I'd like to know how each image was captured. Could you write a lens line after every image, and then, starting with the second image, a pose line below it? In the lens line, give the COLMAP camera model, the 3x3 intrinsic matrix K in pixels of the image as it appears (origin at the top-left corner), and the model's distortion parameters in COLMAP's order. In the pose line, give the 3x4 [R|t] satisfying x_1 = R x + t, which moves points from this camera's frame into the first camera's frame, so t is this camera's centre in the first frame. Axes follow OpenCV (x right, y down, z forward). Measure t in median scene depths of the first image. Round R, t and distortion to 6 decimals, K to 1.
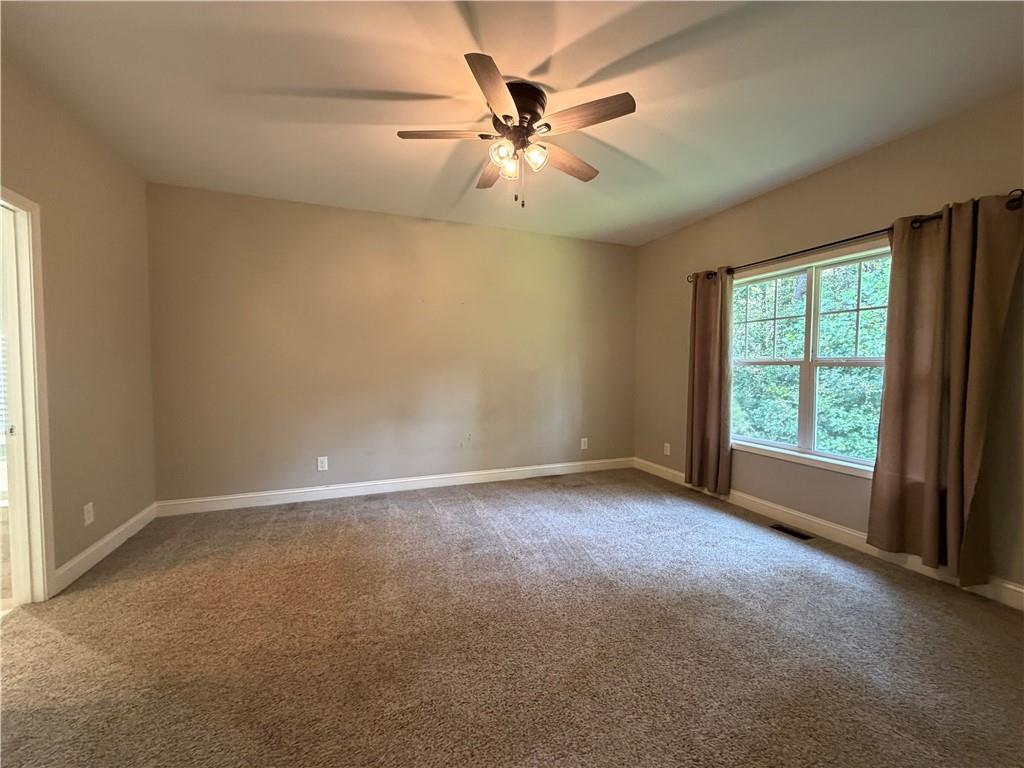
lens RADIAL K [[407.5, 0, 508.3], [0, 407.5, 374.9], [0, 0, 1]] dist [0.000285, -0.000140]
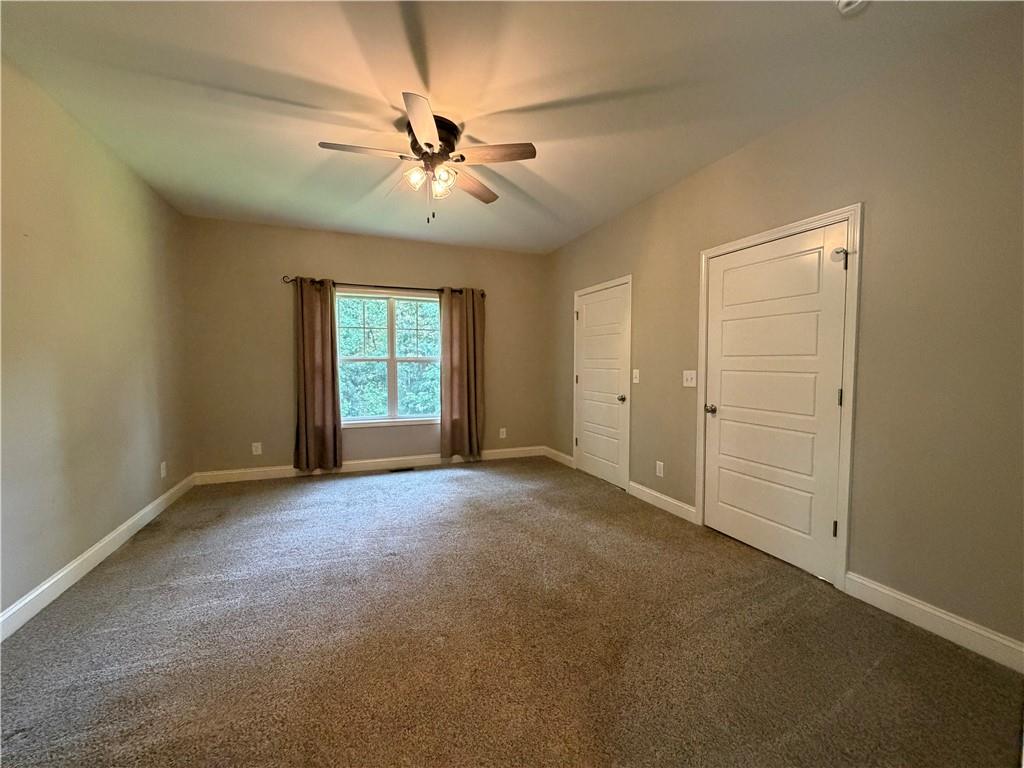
lens RADIAL K [[407.5, 0, 508.9], [0, 407.5, 379.4], [0, 0, 1]] dist [0.000285, -0.000140]
pose [[-0.003534, -0.049022, 0.998791, -0.778365], [0.018878, 0.998616, 0.049080, -0.023697], [-0.999816, 0.019029, -0.002603, 0.557691]]
